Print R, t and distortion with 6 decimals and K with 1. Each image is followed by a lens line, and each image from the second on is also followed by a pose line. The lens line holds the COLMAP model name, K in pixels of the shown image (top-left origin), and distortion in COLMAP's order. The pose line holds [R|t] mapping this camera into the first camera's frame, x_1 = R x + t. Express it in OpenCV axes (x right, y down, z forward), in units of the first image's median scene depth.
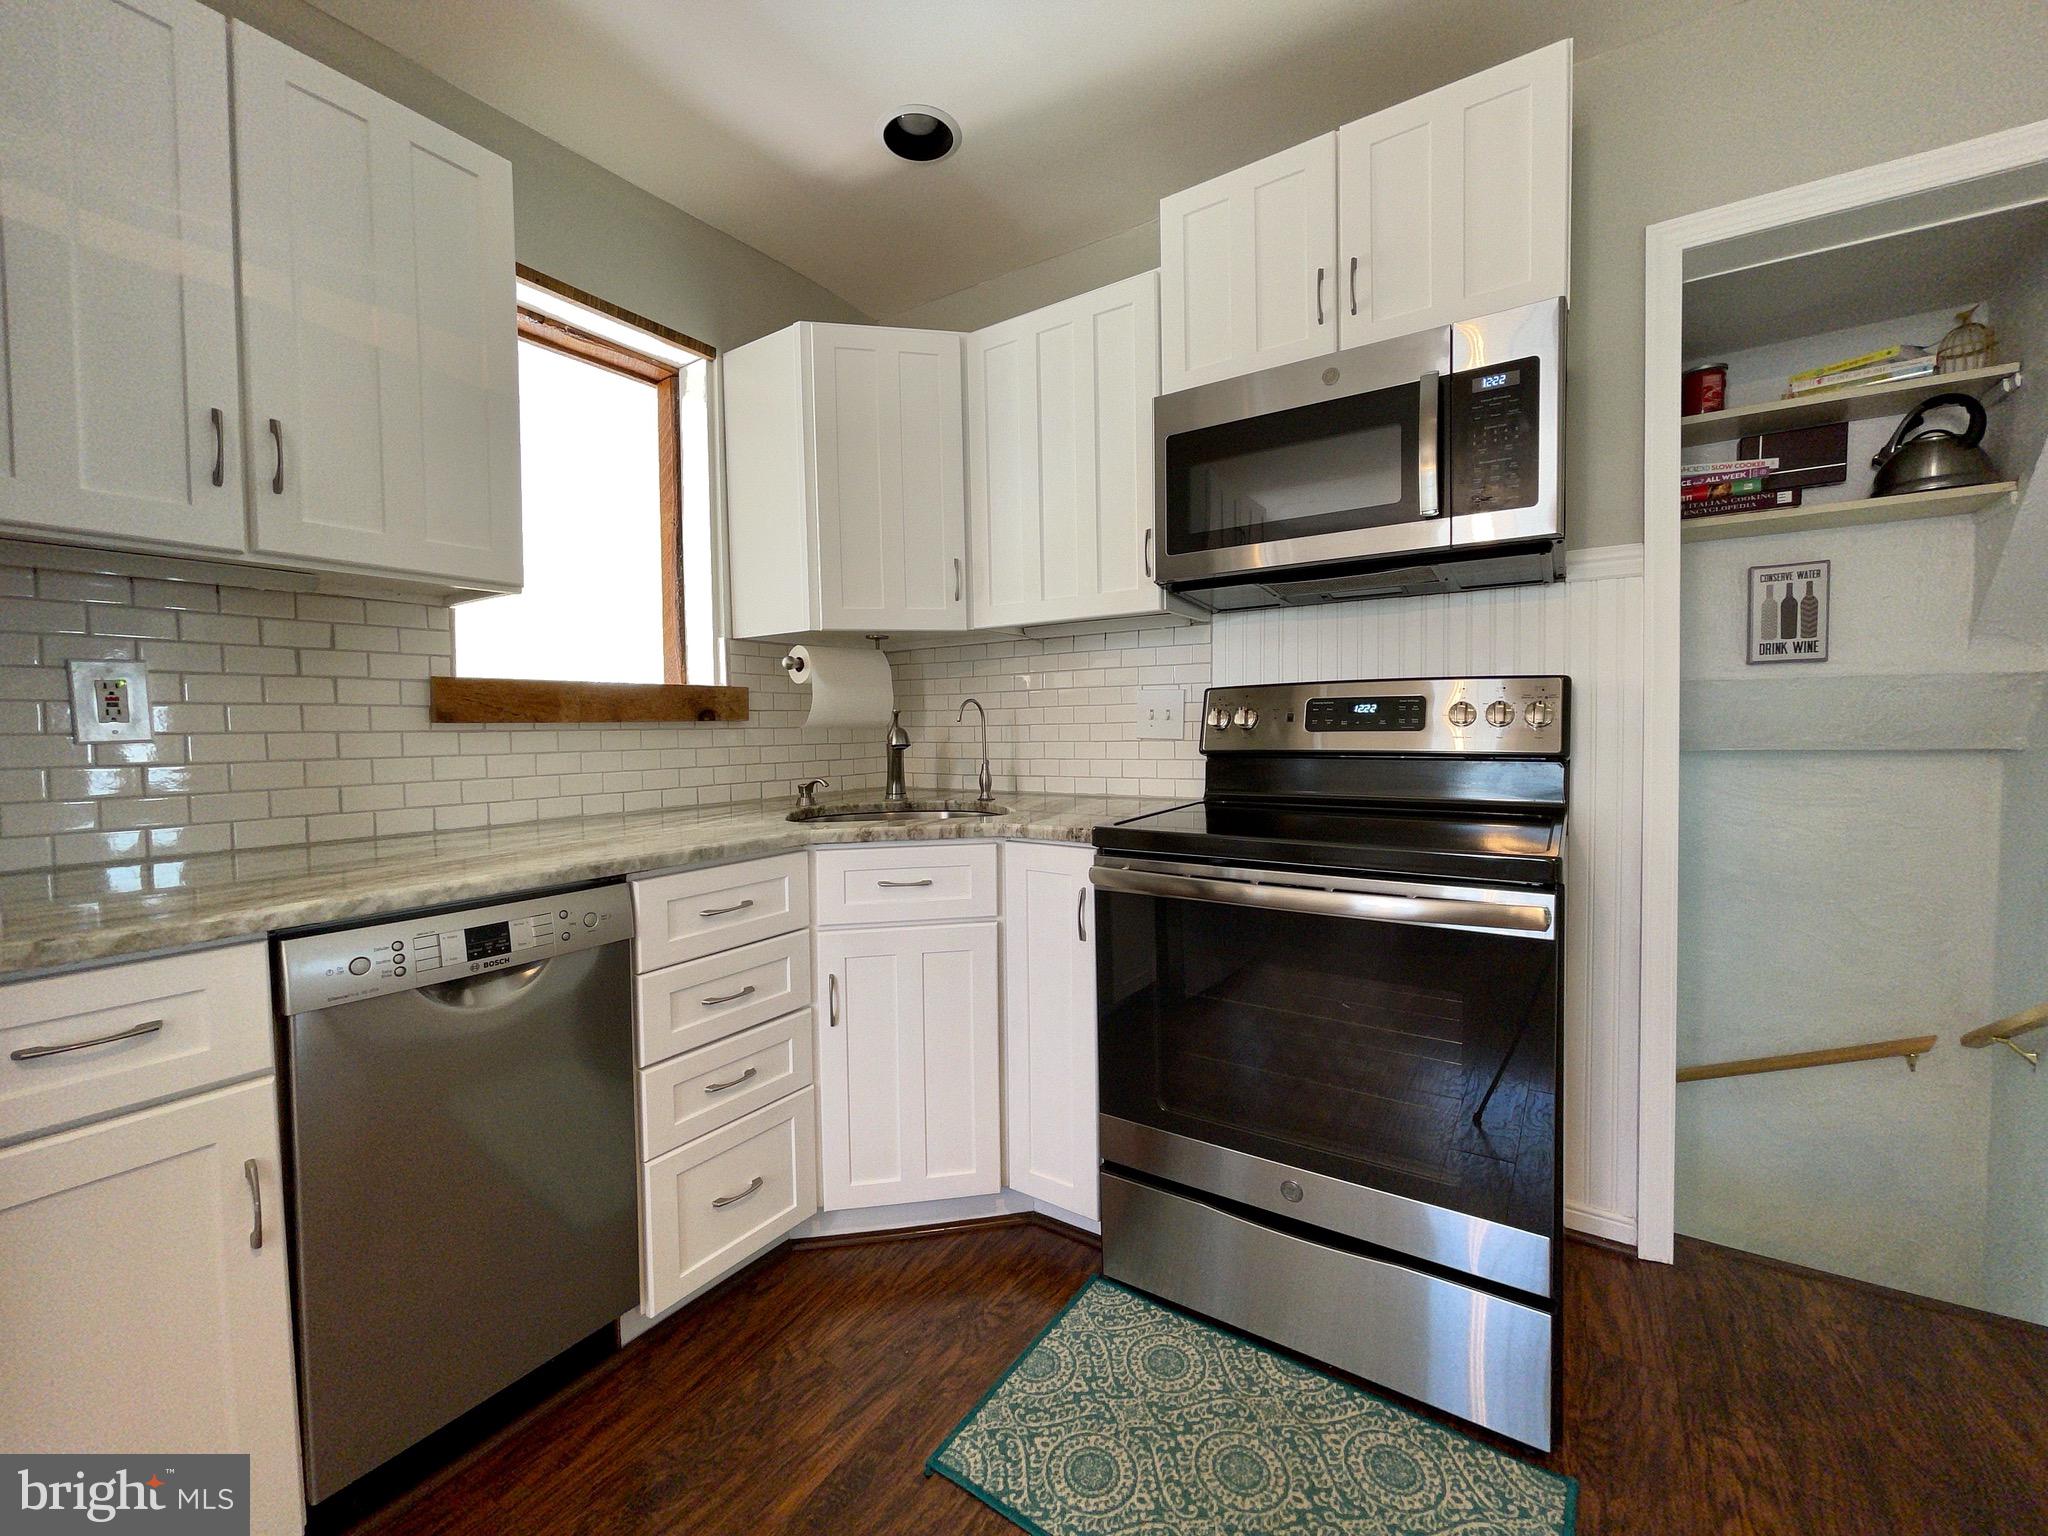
lens RADIAL K [[823.2, 0, 1025.2], [0, 823.2, 763.0], [0, 0, 1]] dist [-0.003502, -0.000155]
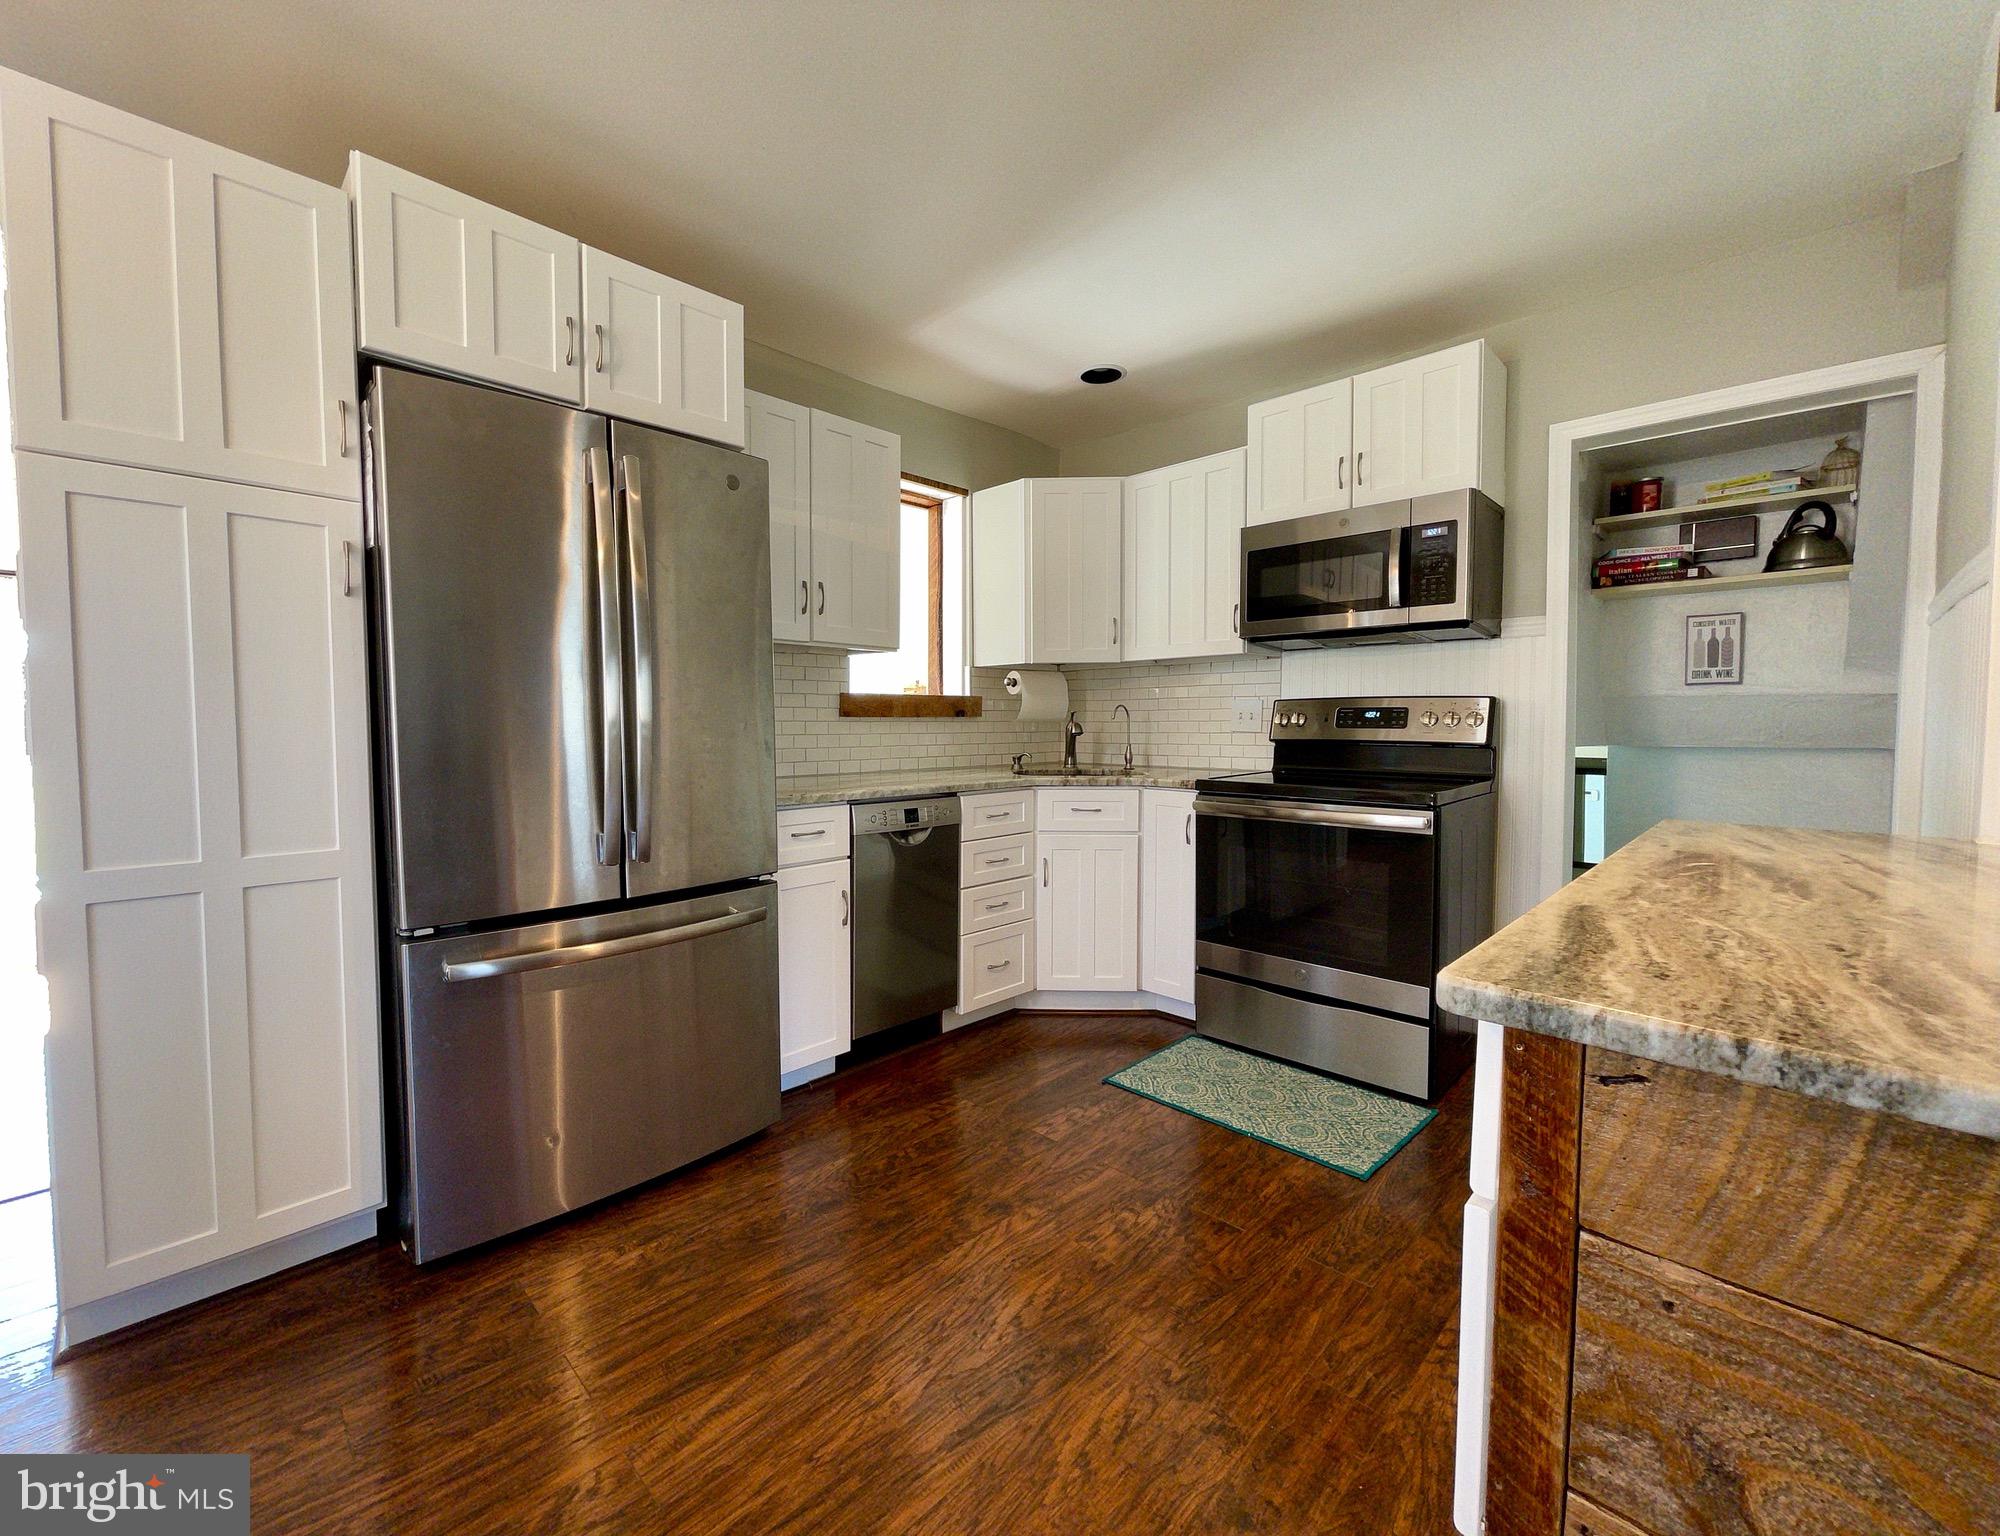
lens RADIAL K [[861.0, 0, 967.6], [0, 861.0, 764.6], [0, 0, 1]] dist [0.008601, -0.000027]
pose [[0.979532, 0.022791, -0.199994, -0.027140], [-0.021821, 0.999737, 0.007052, 0.040096], [0.200102, -0.002543, 0.979772, -0.869392]]
